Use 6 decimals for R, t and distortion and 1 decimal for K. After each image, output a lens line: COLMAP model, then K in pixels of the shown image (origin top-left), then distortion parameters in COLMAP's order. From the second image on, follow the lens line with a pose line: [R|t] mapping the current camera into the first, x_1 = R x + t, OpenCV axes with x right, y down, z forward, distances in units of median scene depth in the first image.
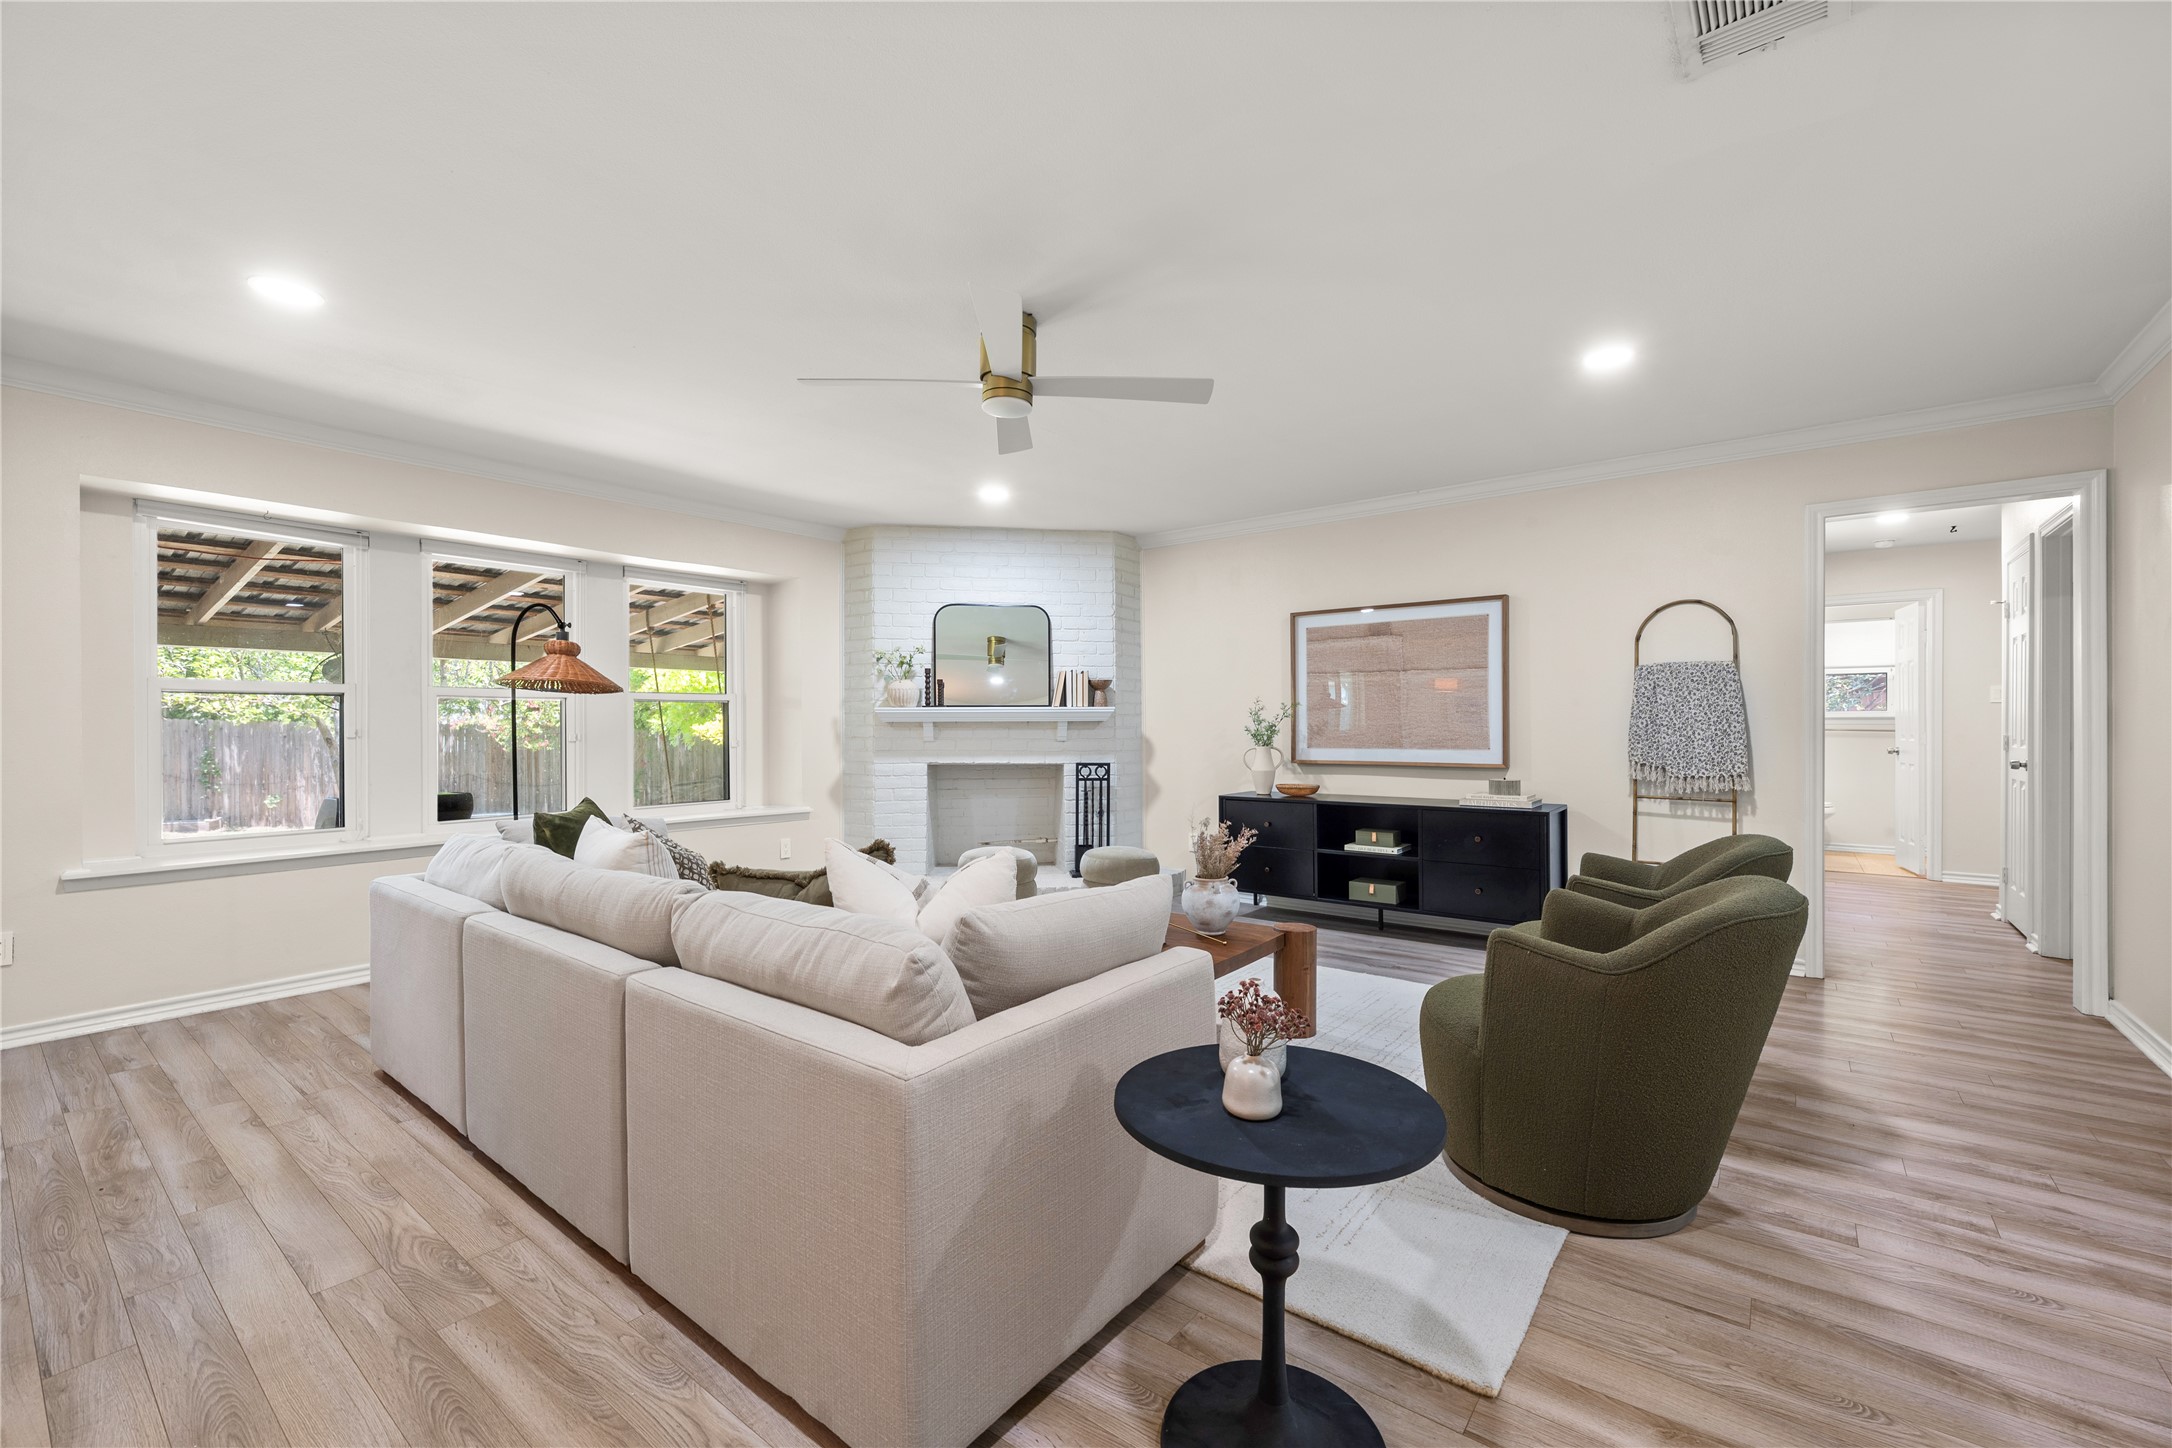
lens RADIAL K [[898.8, 0, 1082.8], [0, 898.8, 728.2], [0, 0, 1]] dist [-0.000463, -0.000088]
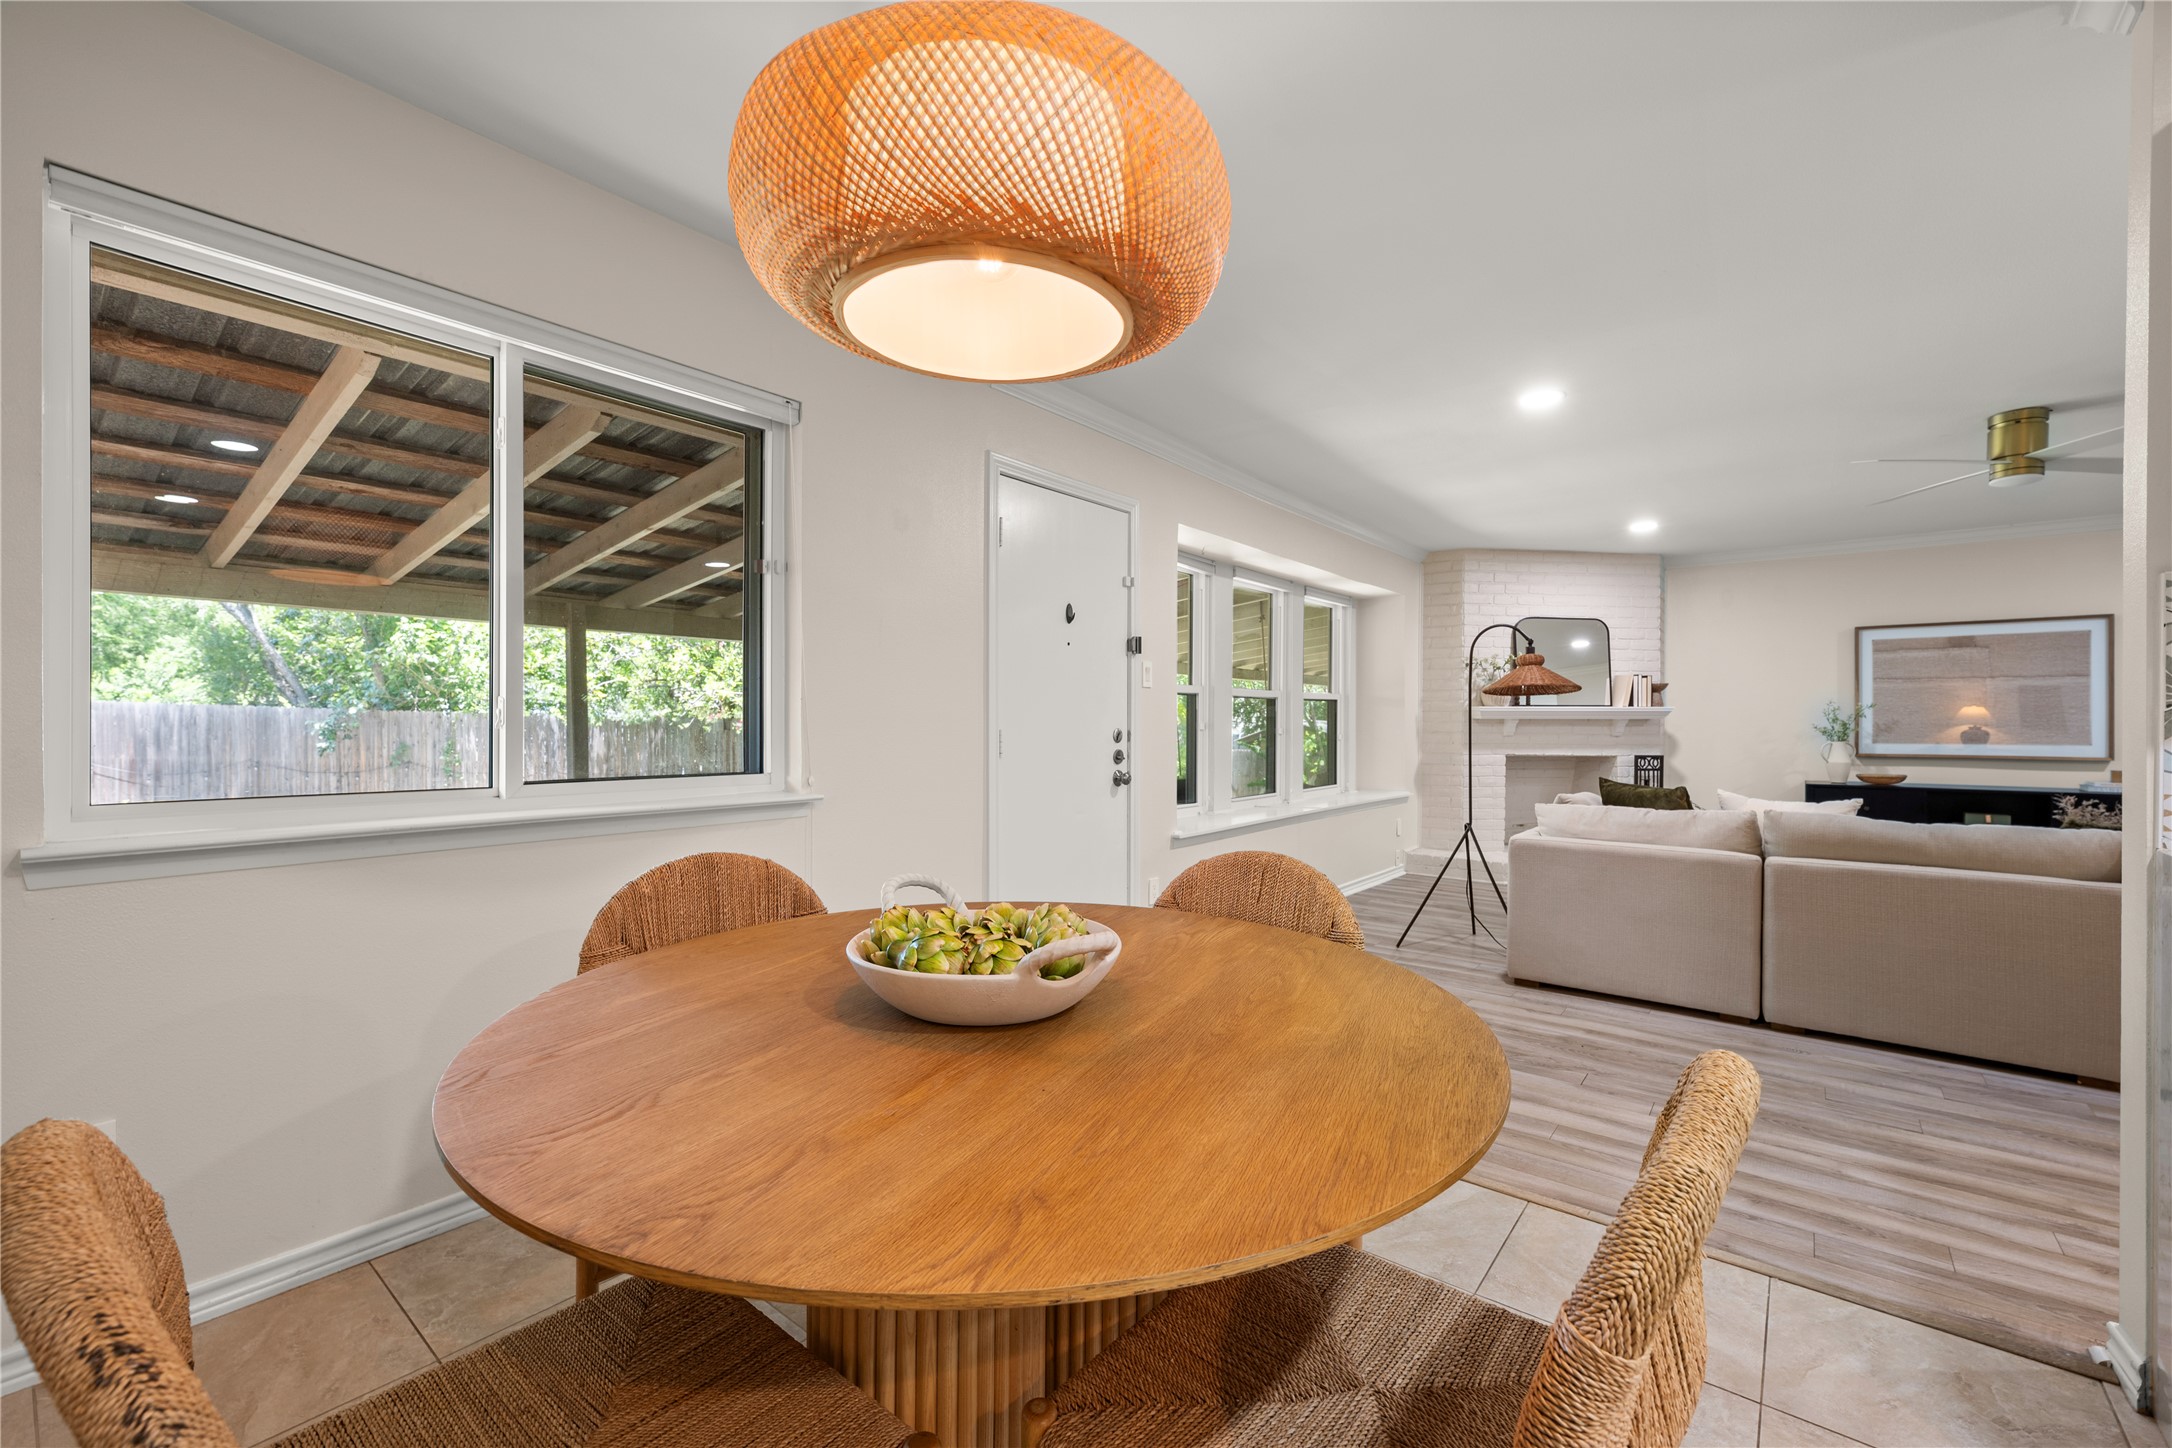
lens RADIAL K [[894.3, 0, 1086.0], [0, 894.3, 724.0], [0, 0, 1]] dist [0.002029, 0.000649]
pose [[0.999901, 0.005587, -0.012883, -0.751122], [-0.005608, 0.999983, -0.001576, 0.004625], [0.012874, 0.001649, 0.999916, -0.170967]]
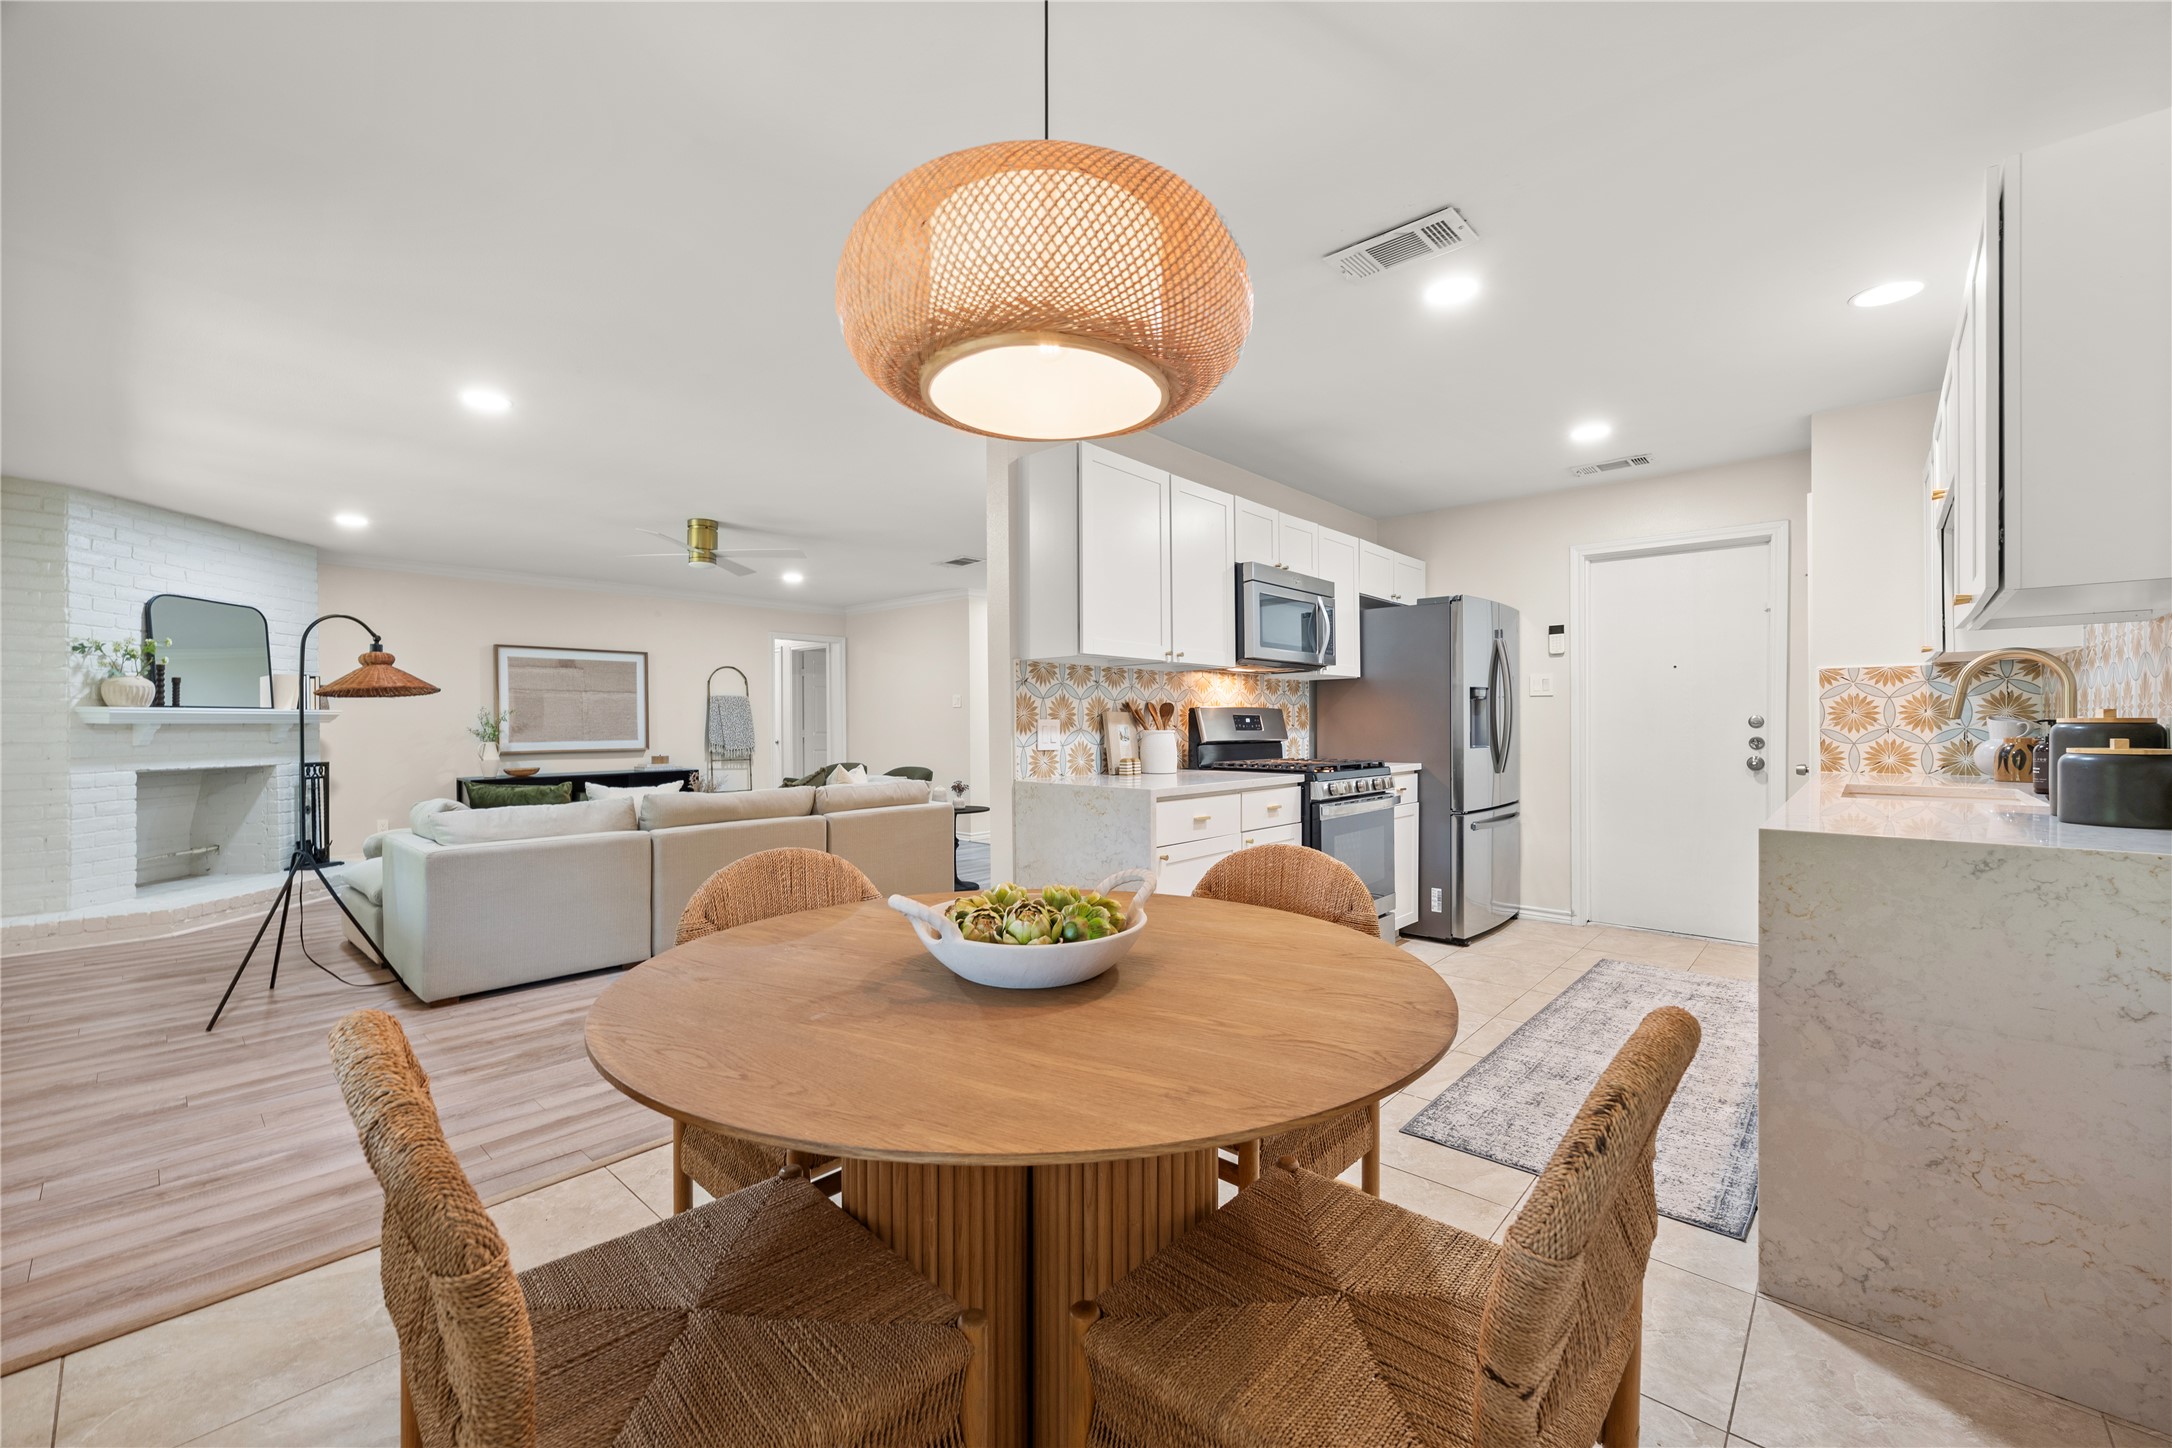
lens RADIAL K [[864.5, 0, 1083.5], [0, 864.5, 726.3], [0, 0, 1]] dist [-0.000007, 0.000058]
pose [[0.074967, -0.001891, 0.997184, -1.018456], [0.008812, 0.999960, 0.001234, 0.002813], [-0.997147, 0.008694, 0.074981, 0.011526]]
